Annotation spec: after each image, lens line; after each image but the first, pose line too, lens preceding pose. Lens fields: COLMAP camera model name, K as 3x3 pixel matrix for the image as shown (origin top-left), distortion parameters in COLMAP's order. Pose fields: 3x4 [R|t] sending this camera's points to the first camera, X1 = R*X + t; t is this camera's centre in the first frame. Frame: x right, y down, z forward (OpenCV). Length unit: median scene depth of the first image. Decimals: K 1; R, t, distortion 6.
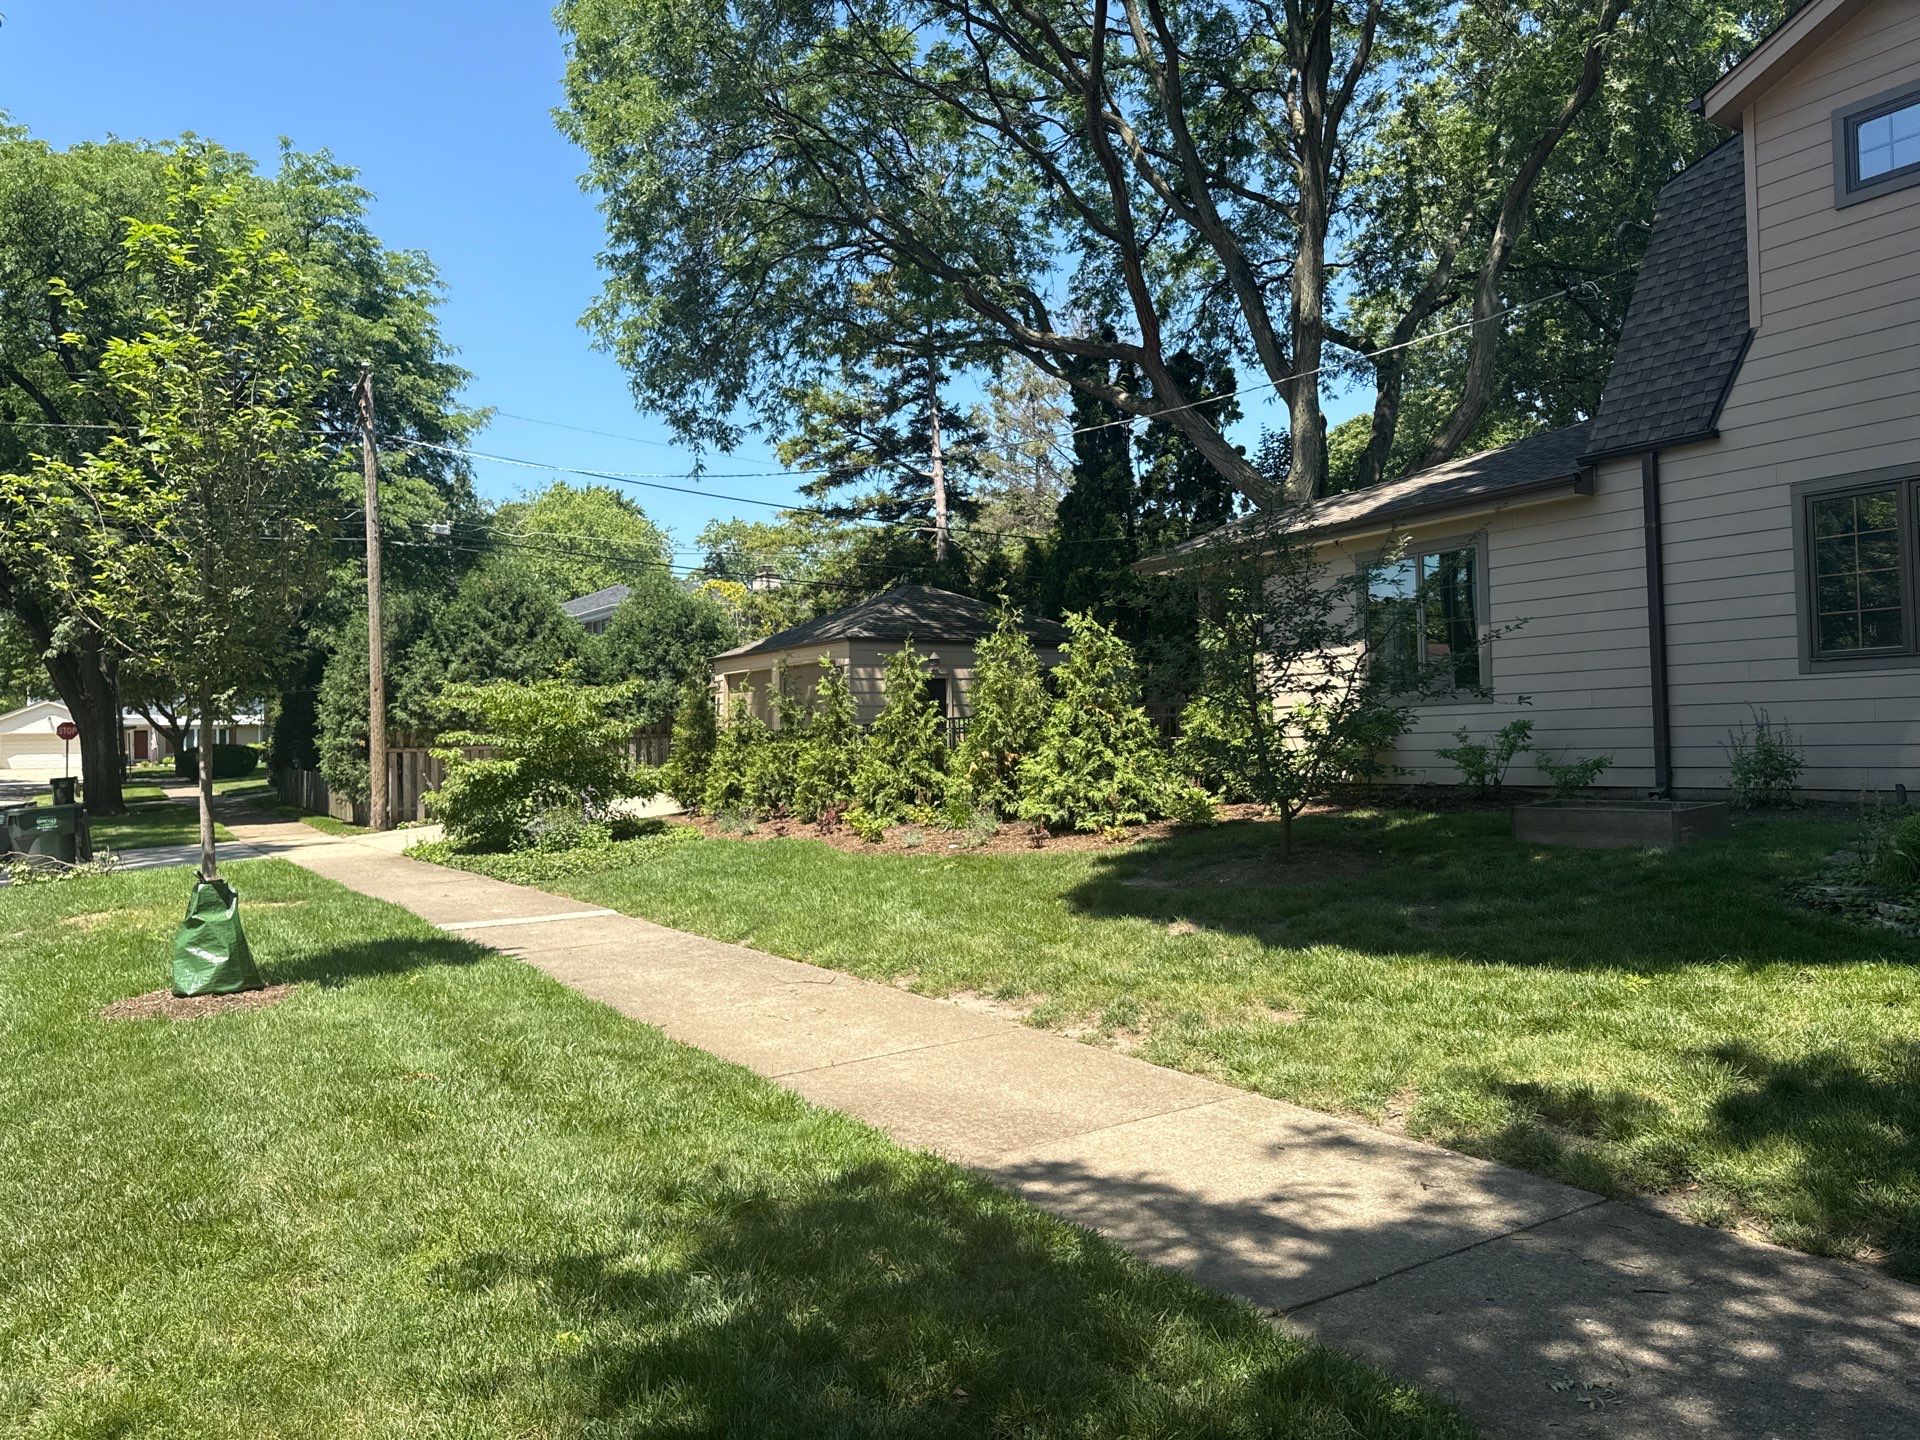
lens RADIAL K [[1320.8, 0, 965.0], [0, 1320.8, 742.3], [0, 0, 1]] dist [0.088019, -0.117218]
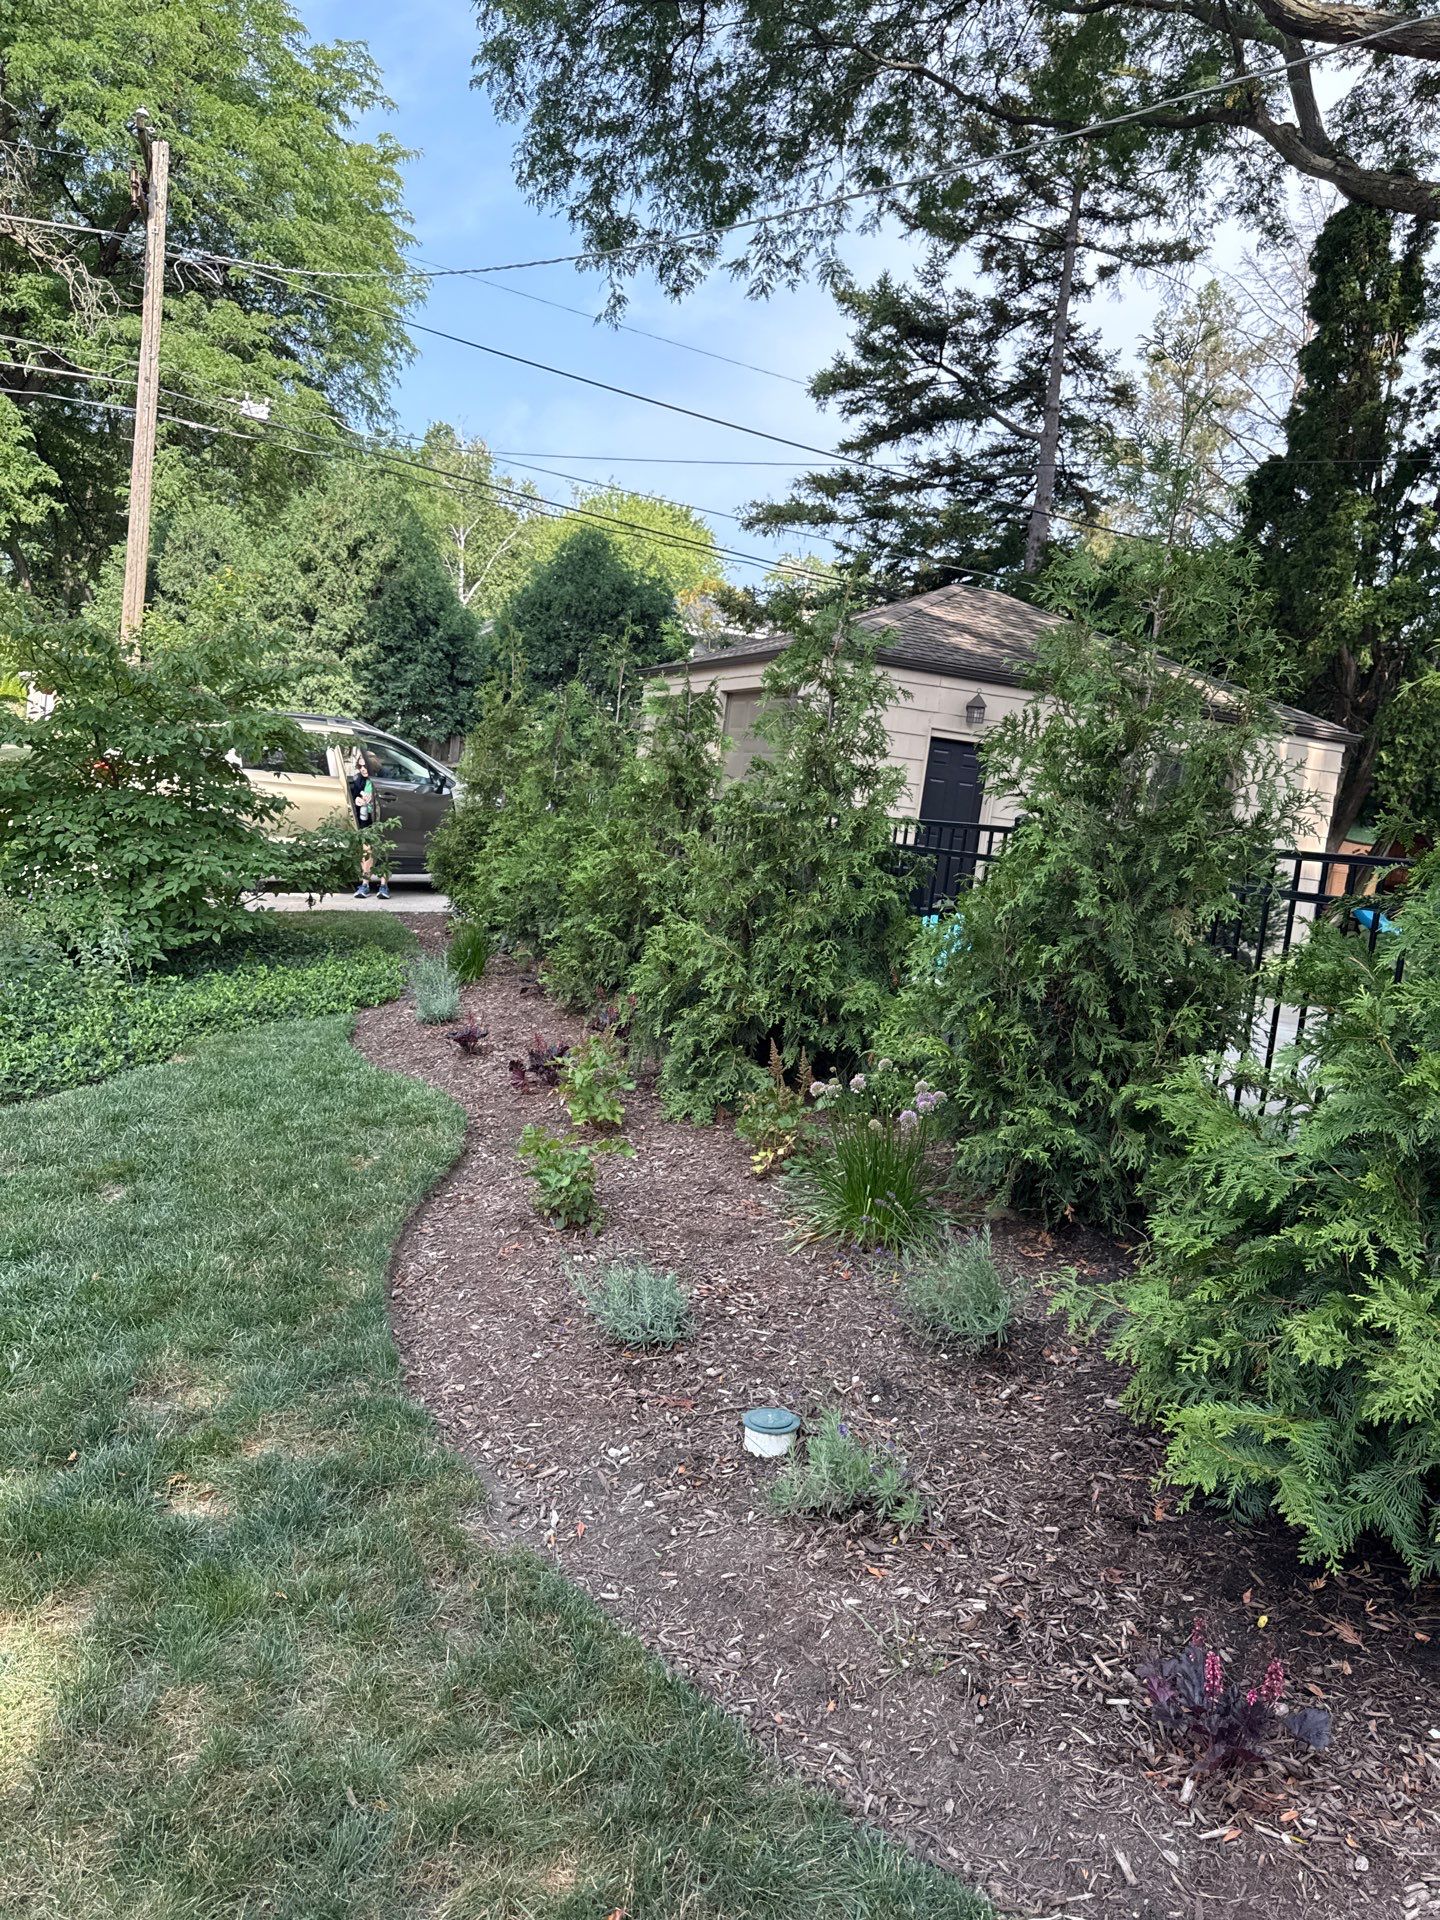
lens RADIAL K [[1334.0, 0, 722.3], [0, 1334.0, 954.0], [0, 0, 1]] dist [0.039413, -0.046115]
pose [[0.963158, 0.169781, -0.208568, 0.005993], [-0.146732, 0.981683, 0.121522, -0.008820], [0.225380, -0.086441, 0.970429, 0.301674]]
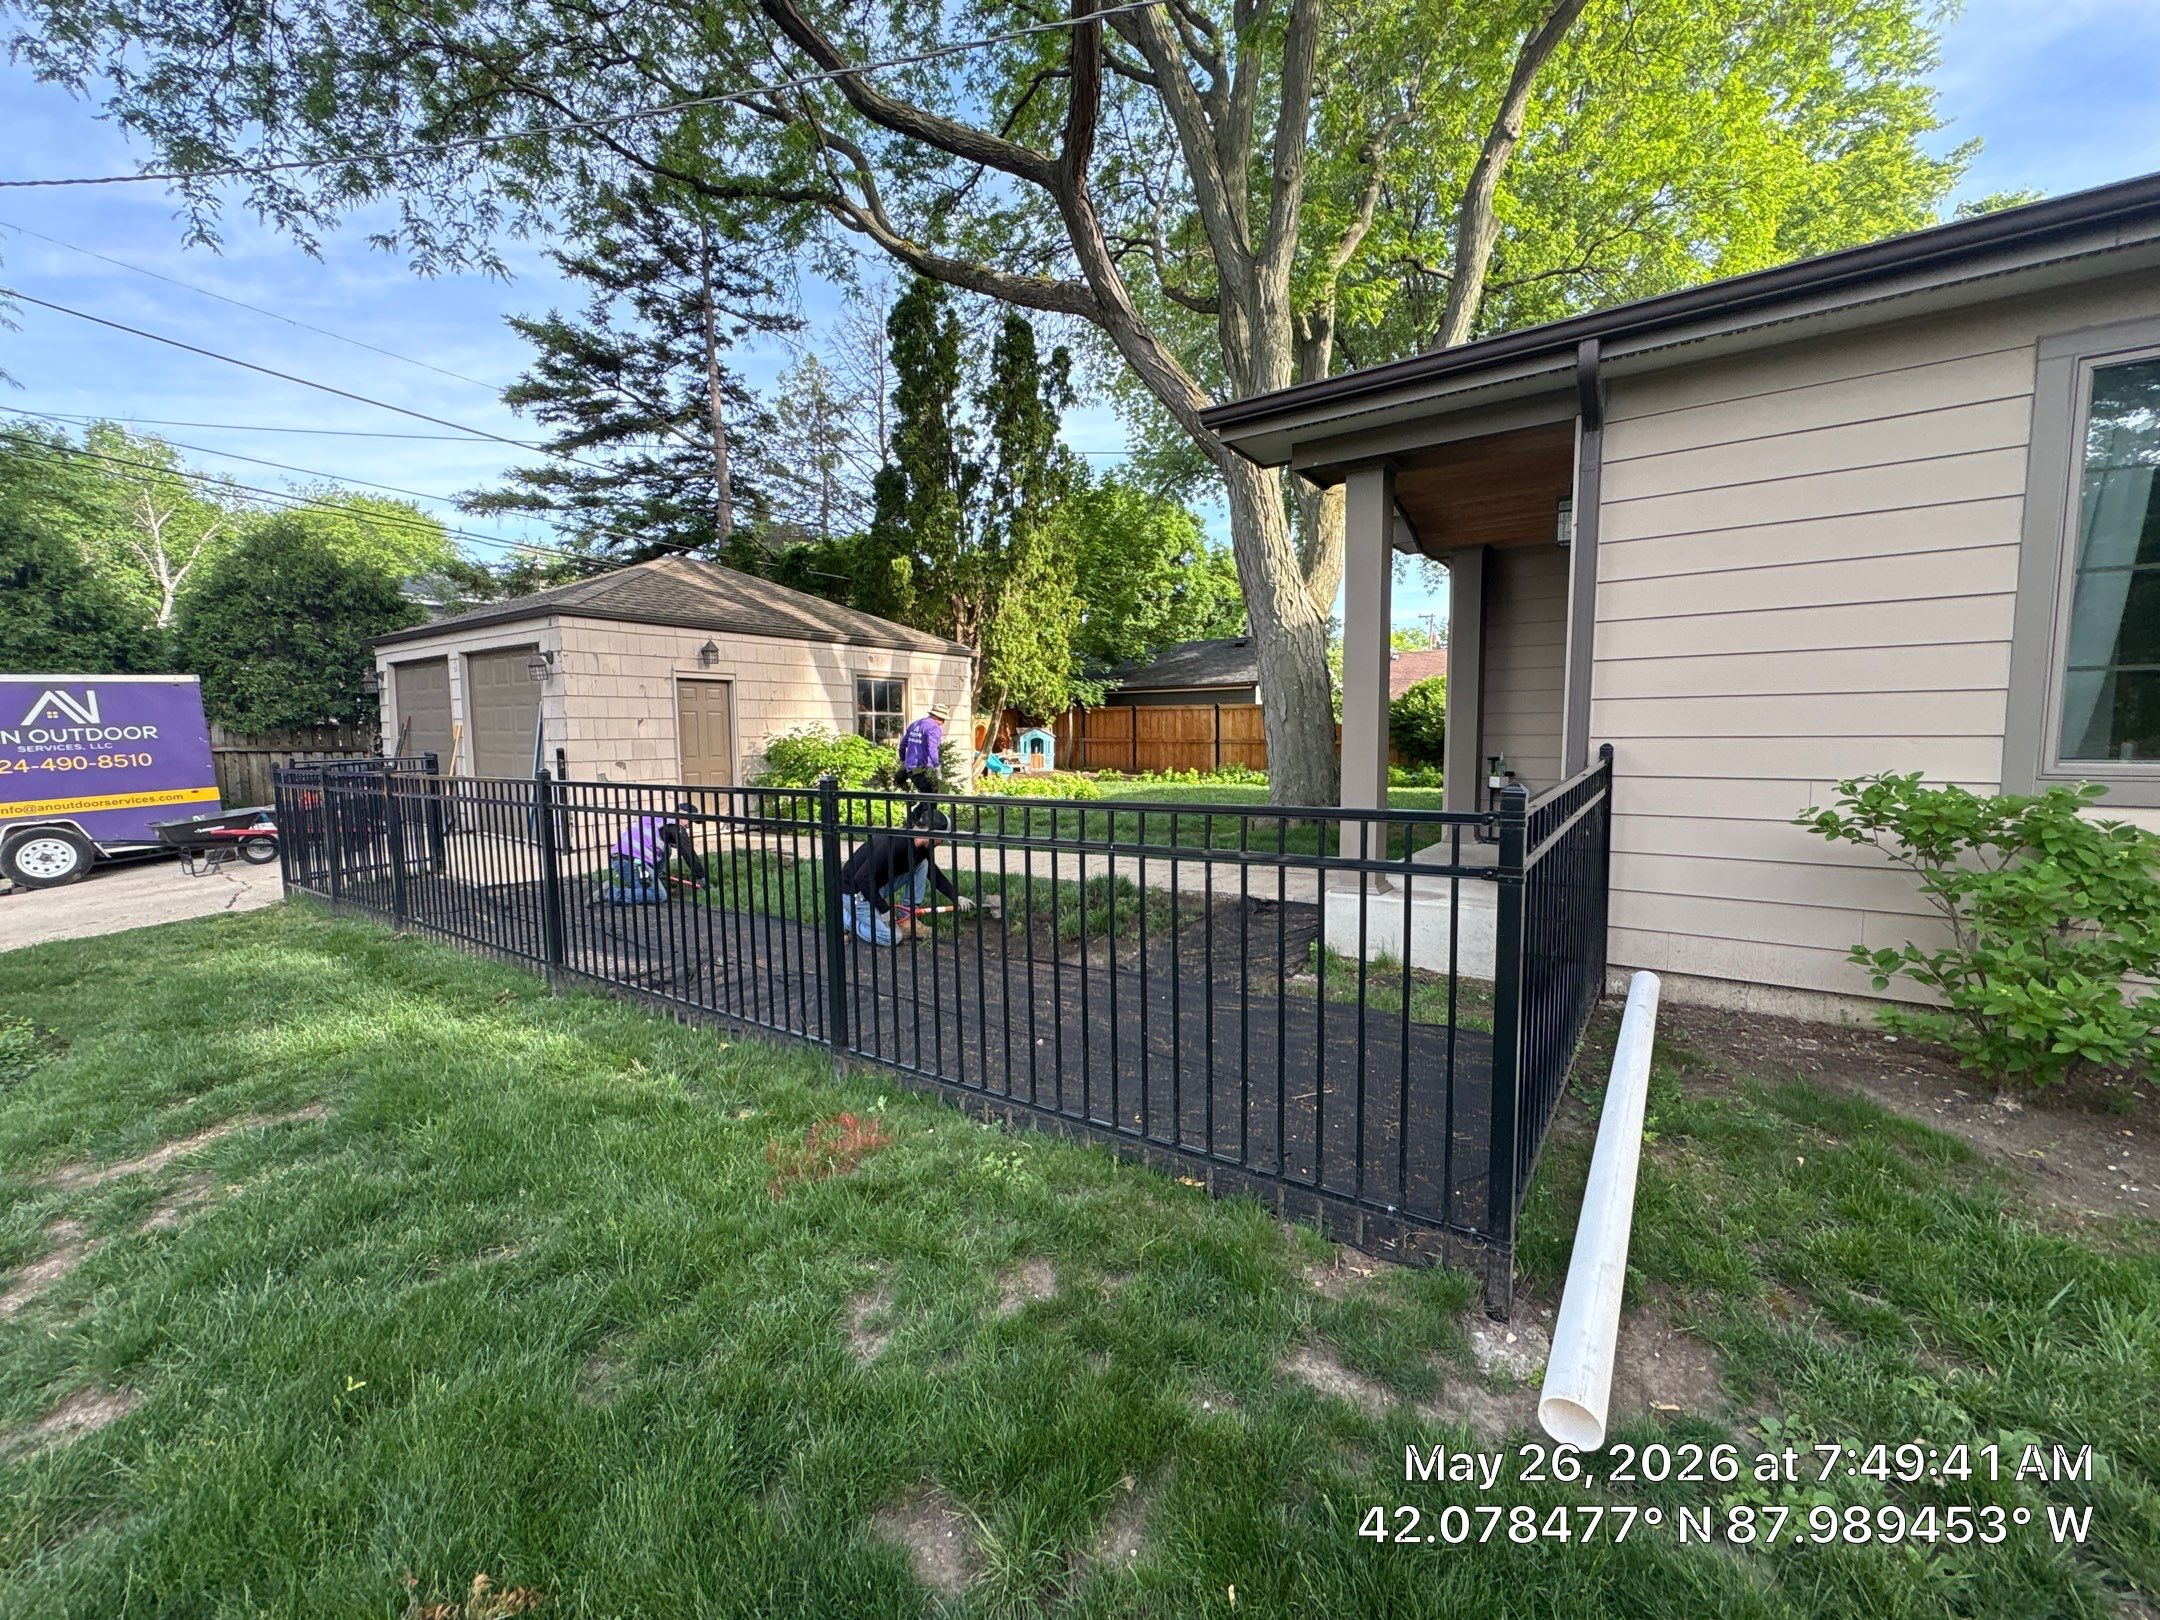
lens RADIAL K [[853.9, 0, 1082.0], [0, 853.9, 803.8], [0, 0, 1]] dist [0.000357, -0.000667]
pose [[0.932257, -0.014678, 0.361498, -0.004311], [-0.015226, 0.996700, 0.079735, -0.014604], [-0.361475, -0.079837, 0.928957, 0.366322]]
